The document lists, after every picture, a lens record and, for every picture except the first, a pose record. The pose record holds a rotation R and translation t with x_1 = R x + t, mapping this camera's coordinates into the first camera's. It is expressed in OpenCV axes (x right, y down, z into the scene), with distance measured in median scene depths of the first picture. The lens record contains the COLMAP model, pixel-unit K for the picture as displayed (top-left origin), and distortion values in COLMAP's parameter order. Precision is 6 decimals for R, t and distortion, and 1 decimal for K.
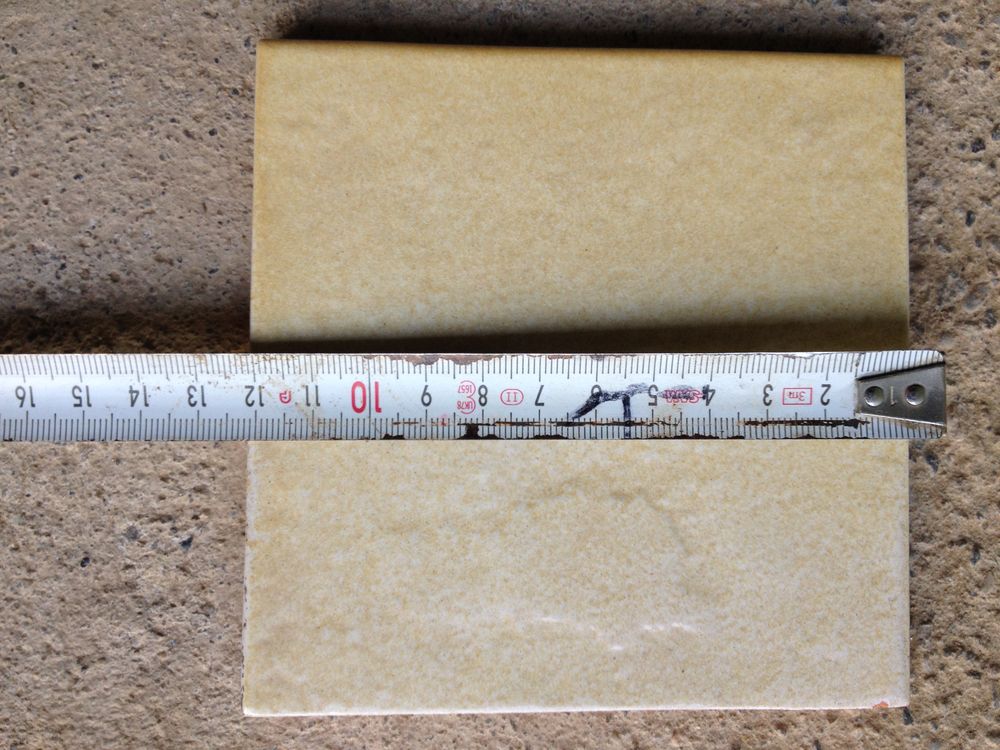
lens RADIAL K [[1003.3, 0, 500.0], [0, 1003.3, 375.0], [0, 0, 1]] dist [-0.008710, -0.014596]
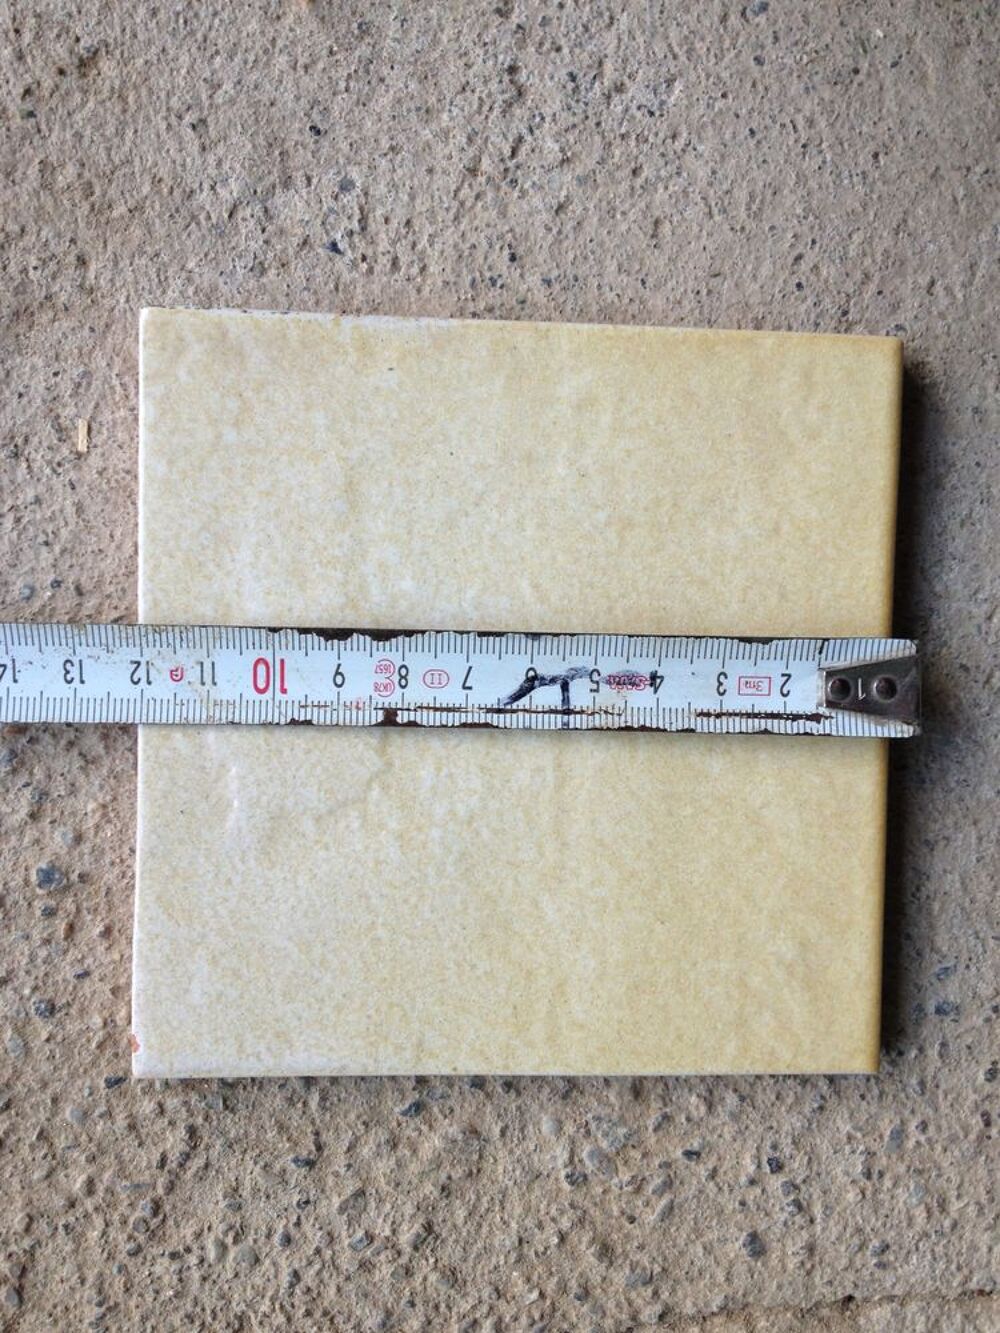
lens RADIAL K [[1339.6, 0, 500.0], [0, 1339.6, 666.5], [0, 0, 1]] dist [0.008424, -0.022959]
pose [[-0.010982, 0.999938, -0.001672, 0.054361], [-0.999507, -0.011026, -0.029381, 0.053724], [-0.029397, 0.001349, 0.999567, -0.176157]]
